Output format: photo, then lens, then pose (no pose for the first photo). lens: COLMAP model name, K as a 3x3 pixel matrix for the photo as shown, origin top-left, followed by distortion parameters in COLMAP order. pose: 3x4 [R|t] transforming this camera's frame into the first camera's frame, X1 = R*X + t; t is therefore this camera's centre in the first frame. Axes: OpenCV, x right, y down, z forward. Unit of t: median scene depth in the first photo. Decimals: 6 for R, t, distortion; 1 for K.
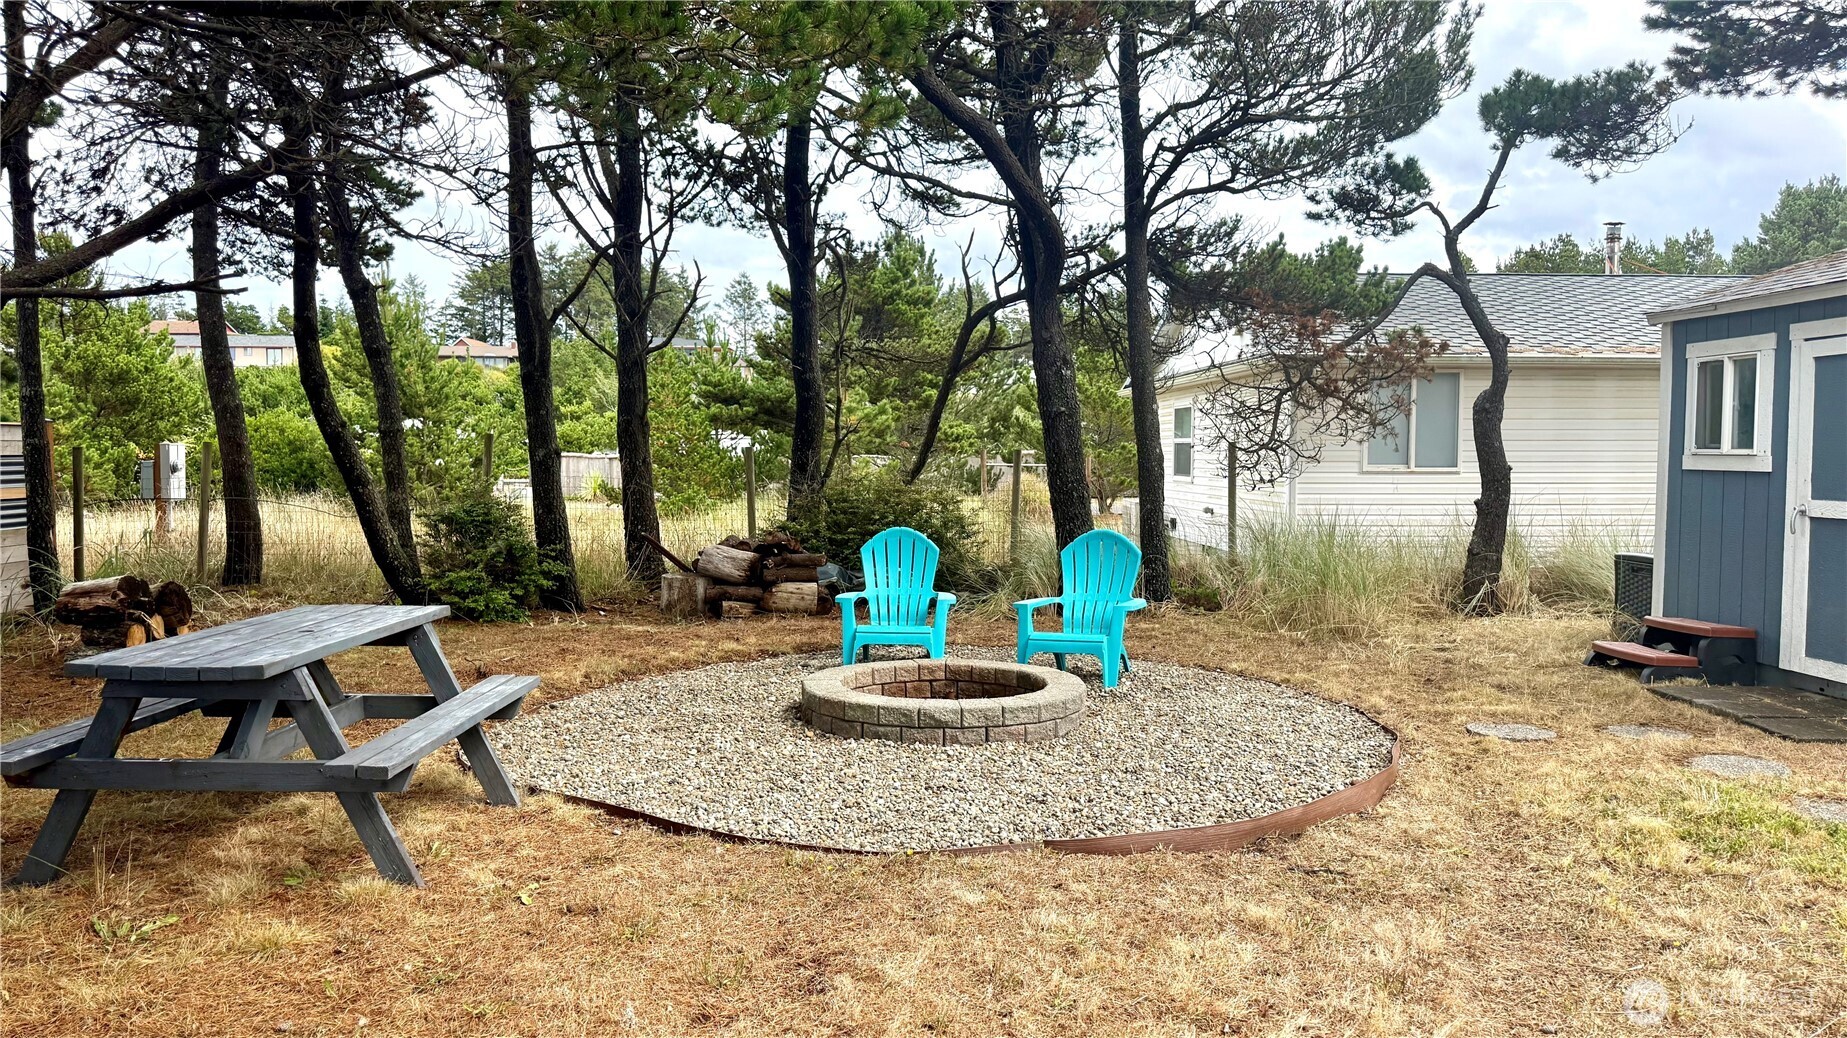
lens RADIAL K [[1275.0, 0, 918.6], [0, 1275.0, 536.0], [0, 0, 1]] dist [0.108305, -0.134264]
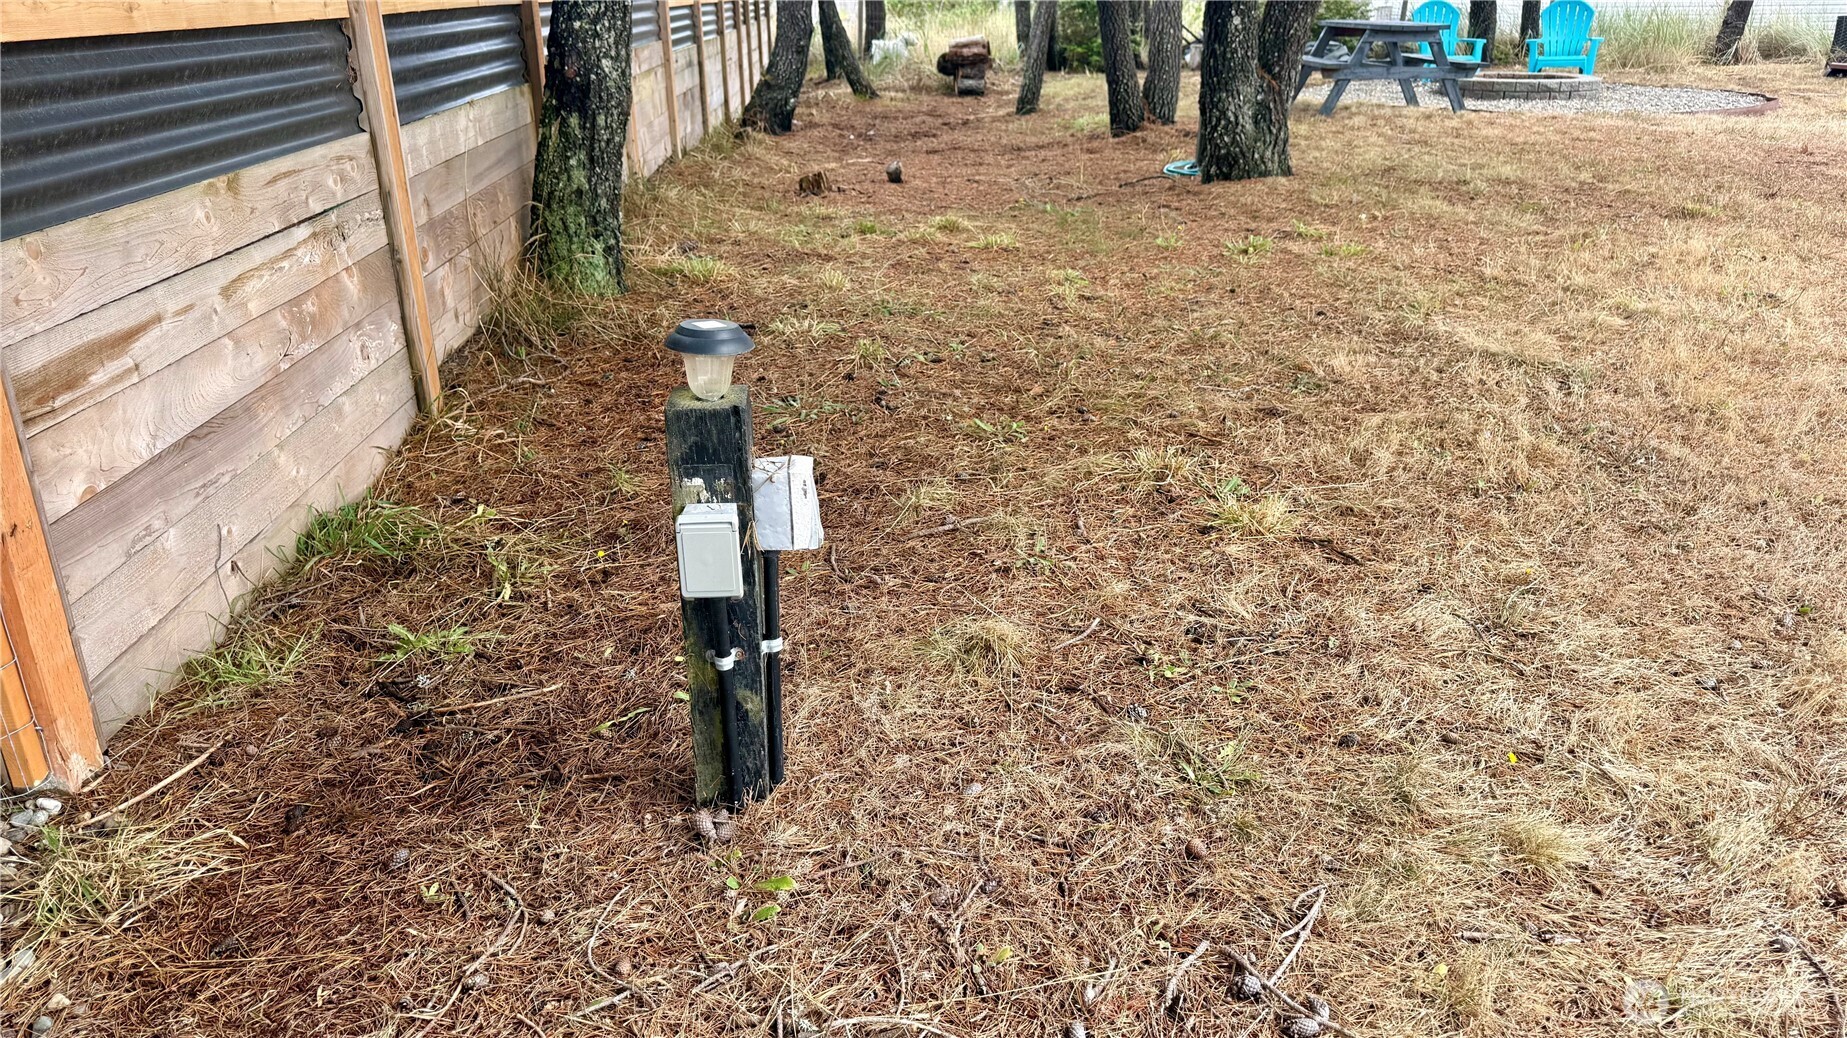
lens RADIAL K [[1318.4, 0, 918.4], [0, 1318.4, 556.6], [0, 0, 1]] dist [0.082118, -0.117898]
pose [[0.999770, -0.017855, 0.011913, -0.590039], [0.012771, 0.940902, 0.338439, 0.064376], [-0.017252, -0.338208, 0.940913, -0.718675]]
